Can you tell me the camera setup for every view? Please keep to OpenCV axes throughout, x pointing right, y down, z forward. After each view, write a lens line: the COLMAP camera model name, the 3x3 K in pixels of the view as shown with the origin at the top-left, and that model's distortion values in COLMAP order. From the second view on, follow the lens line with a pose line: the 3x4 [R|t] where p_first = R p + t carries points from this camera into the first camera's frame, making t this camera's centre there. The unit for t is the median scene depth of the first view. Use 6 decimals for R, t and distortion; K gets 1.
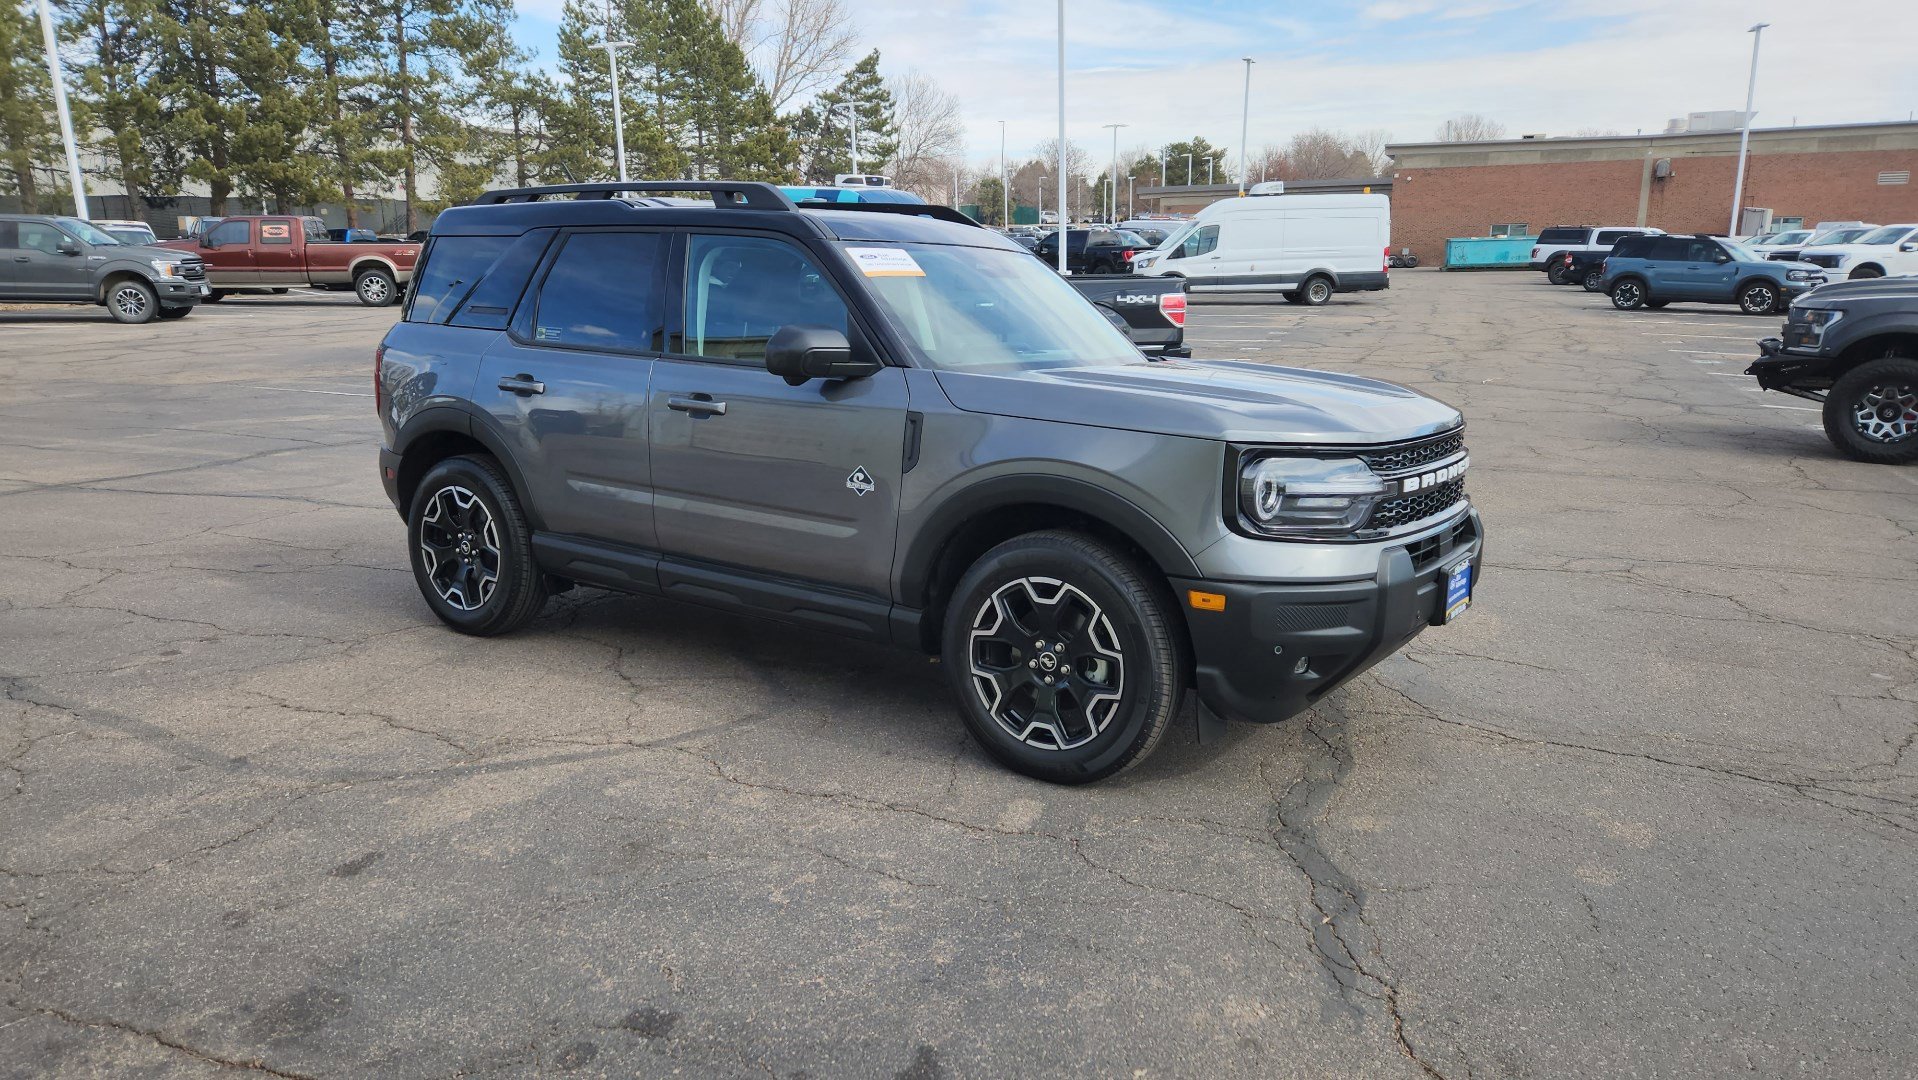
lens RADIAL K [[1289.2, 0, 920.5], [0, 1289.2, 539.0], [0, 0, 1]] dist [0.078830, -0.065981]
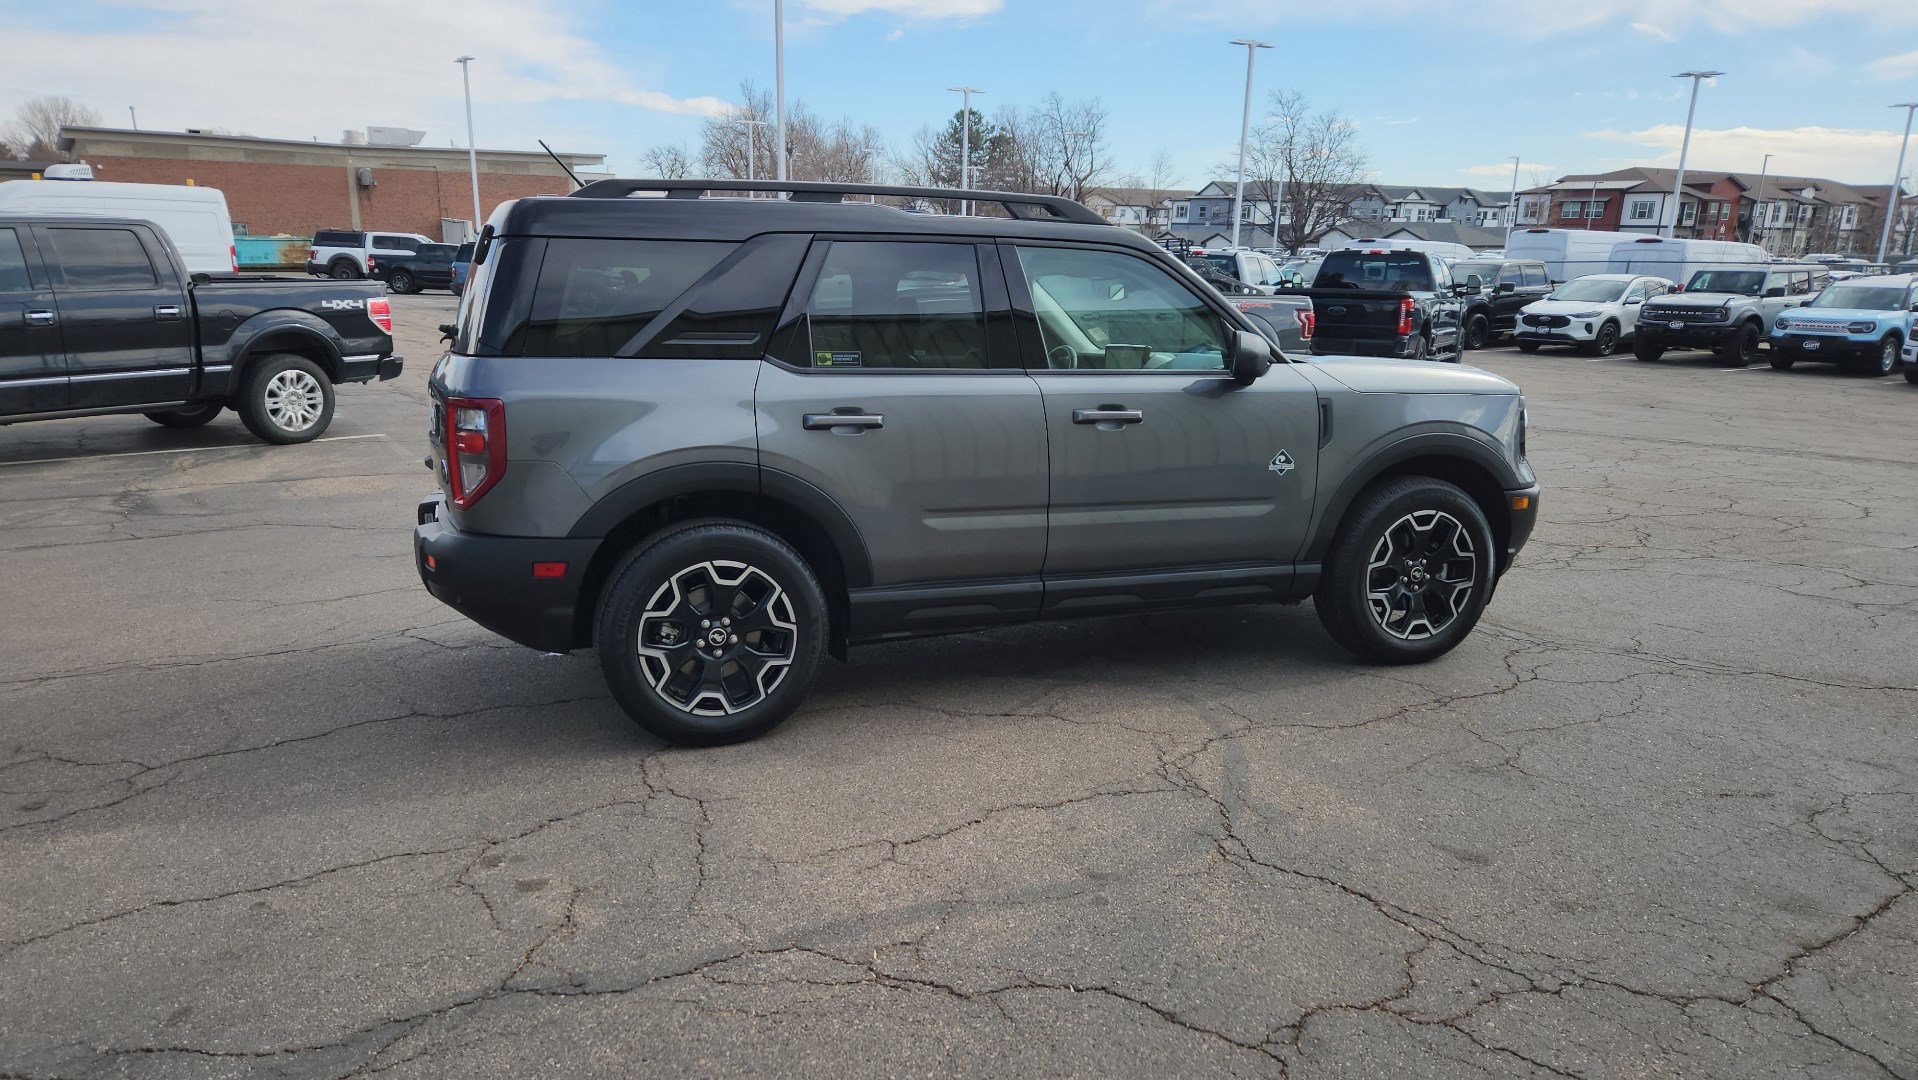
lens RADIAL K [[1289.0, 0, 931.8], [0, 1289.0, 550.3], [0, 0, 1]] dist [0.081905, -0.068406]
pose [[0.571262, -0.169660, 0.803041, -0.142529], [0.163722, 0.982294, 0.091064, -0.015098], [-0.804273, 0.079454, 0.588924, 0.068662]]
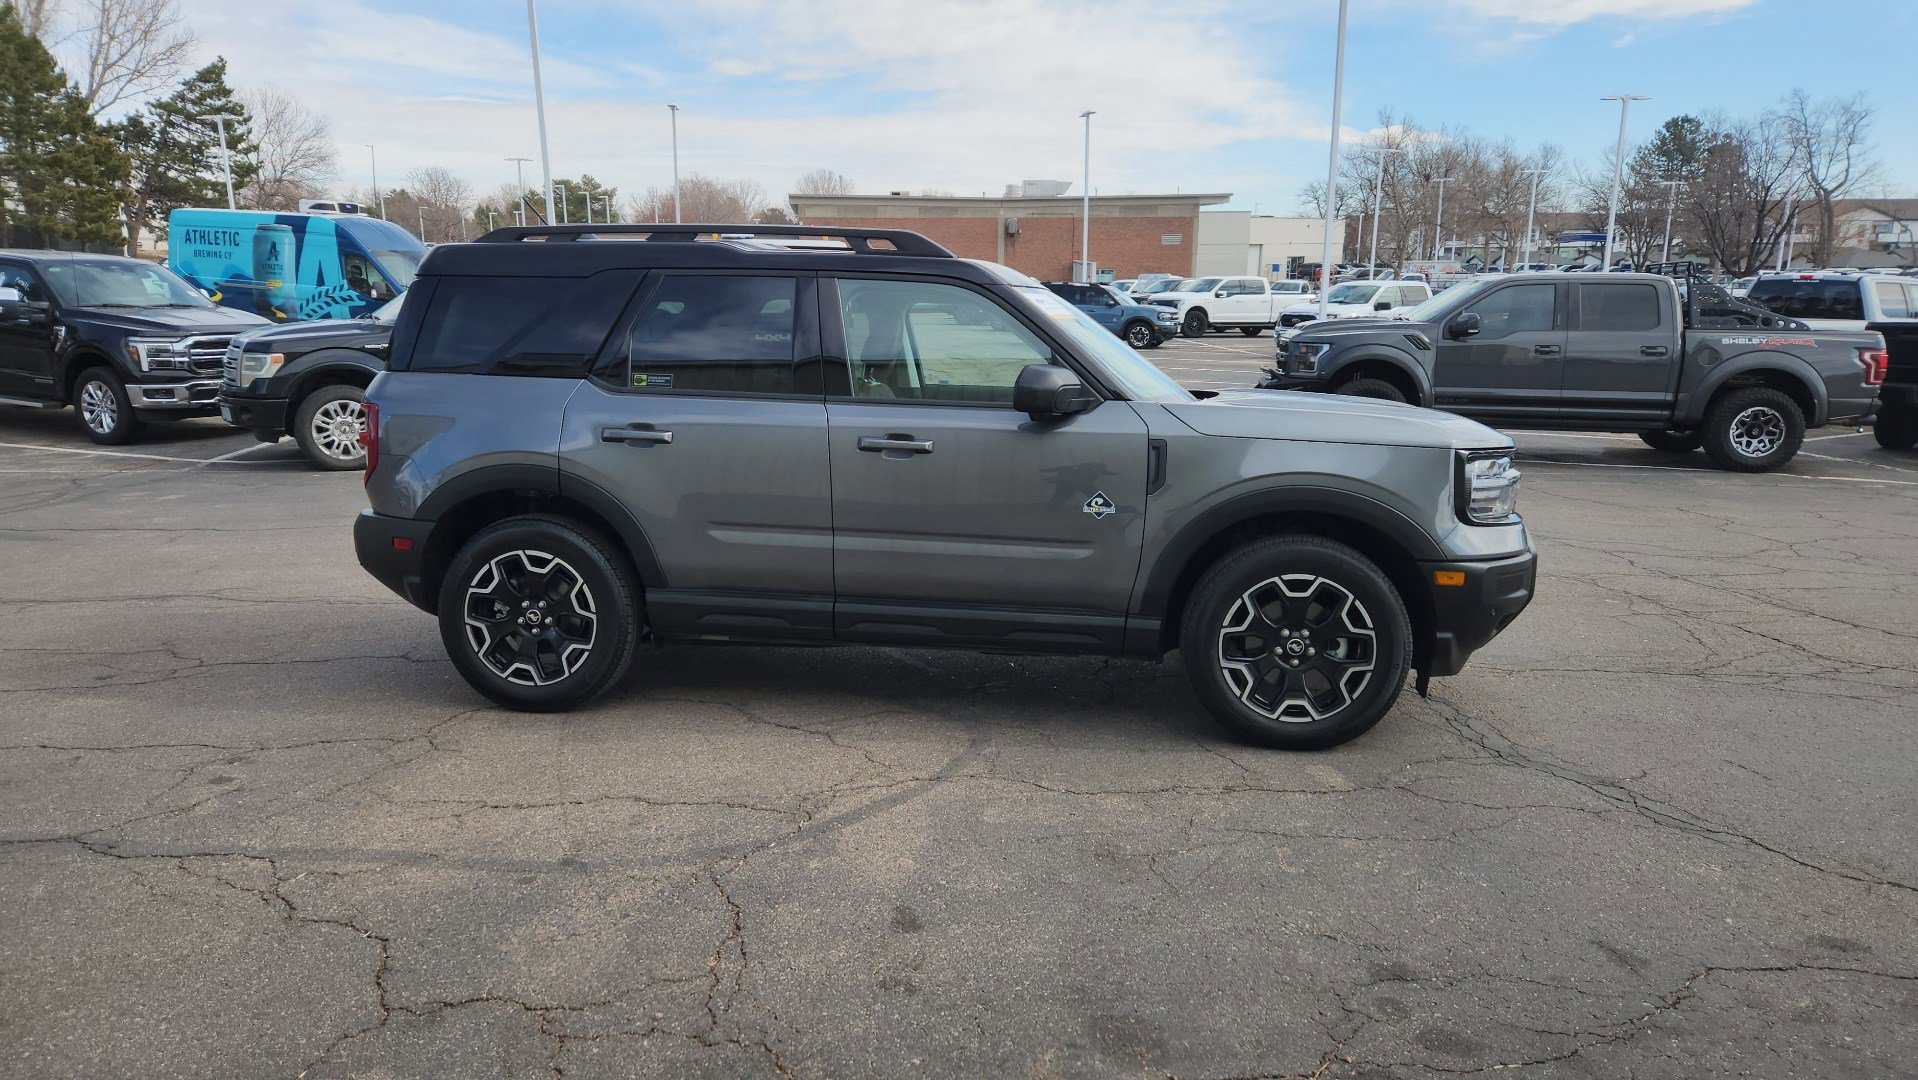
lens RADIAL K [[1289.2, 0, 920.5], [0, 1289.2, 539.0], [0, 0, 1]] dist [0.078830, -0.065981]
pose [[0.894968, -0.077637, 0.439323, -0.079956], [0.089833, 0.995932, -0.007003, -0.002695], [-0.436992, 0.045733, 0.898302, 0.010534]]
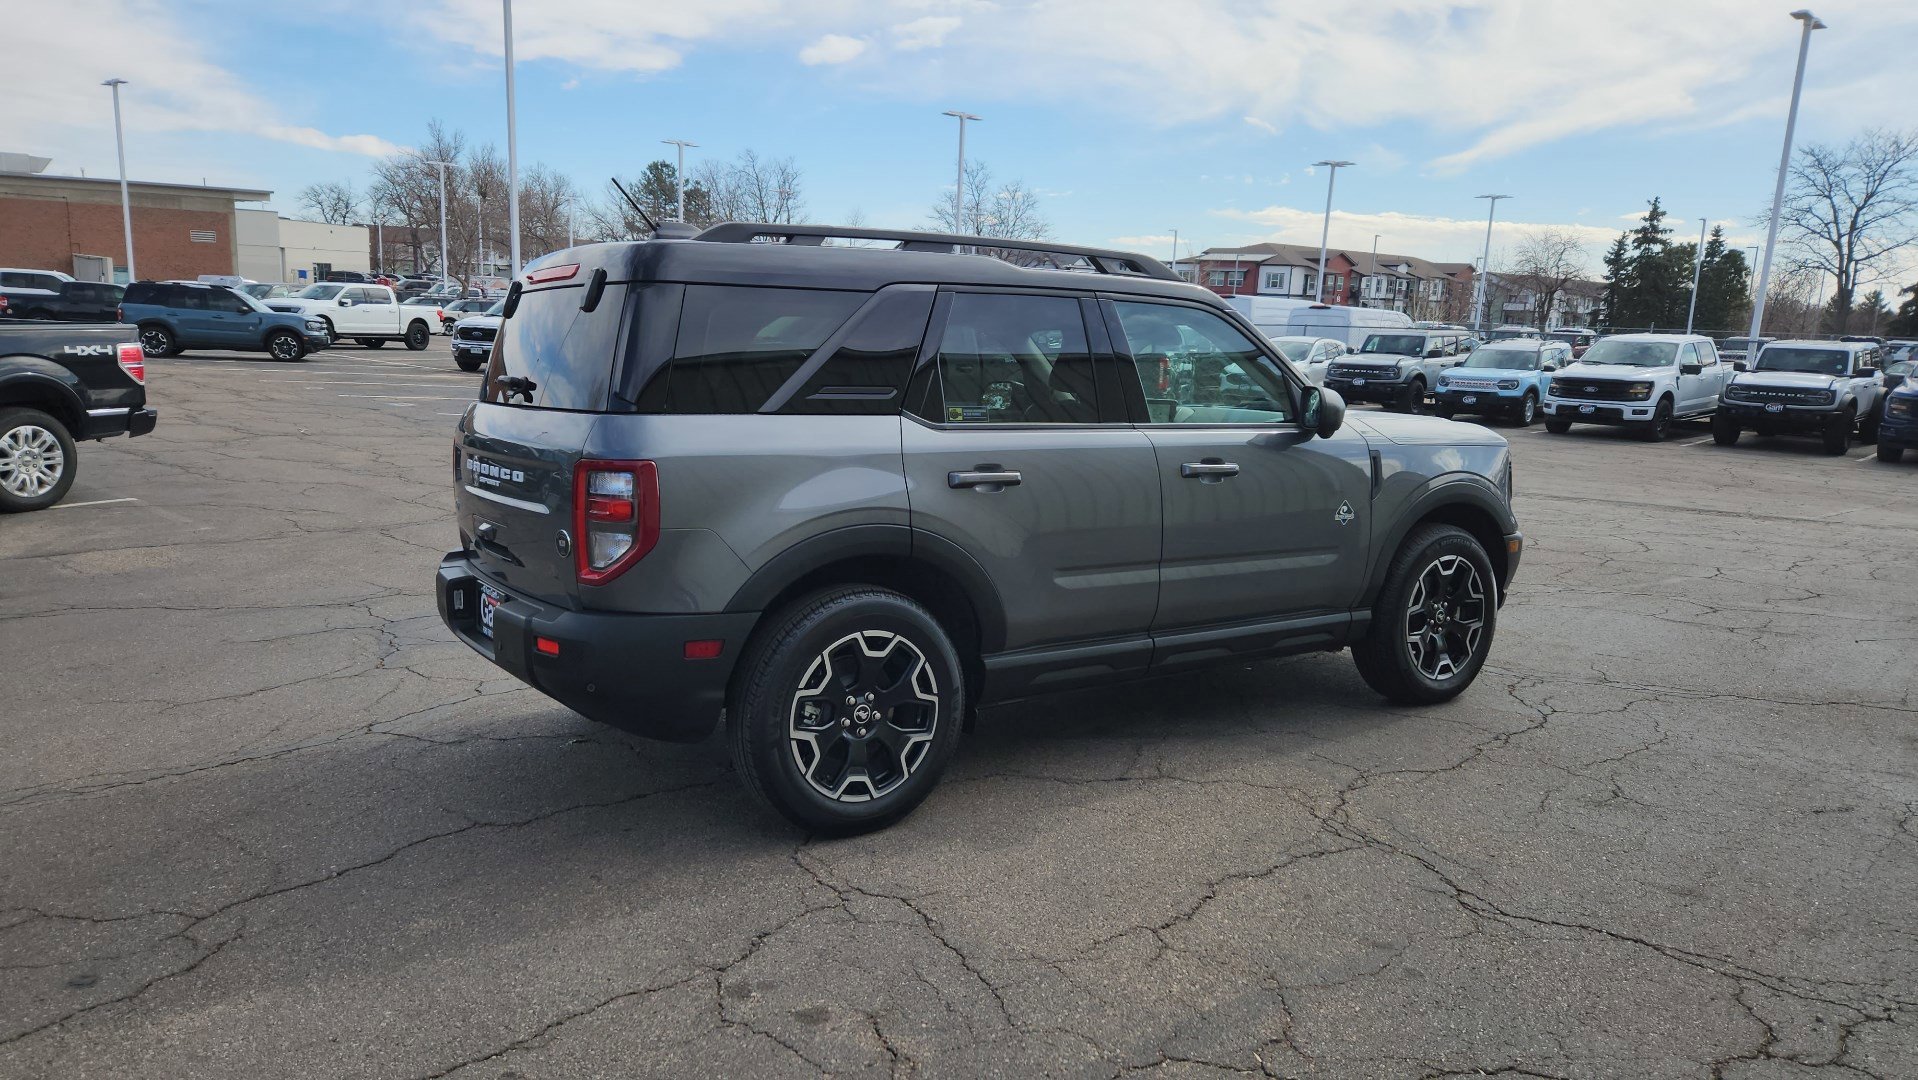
lens RADIAL K [[1285.7, 0, 928.3], [0, 1285.7, 516.6], [0, 0, 1]] dist [0.083147, -0.068279]
pose [[0.364173, -0.127700, 0.922535, -0.156852], [0.172740, 0.982629, 0.067829, -0.022905], [-0.915171, 0.134658, 0.379906, 0.108087]]
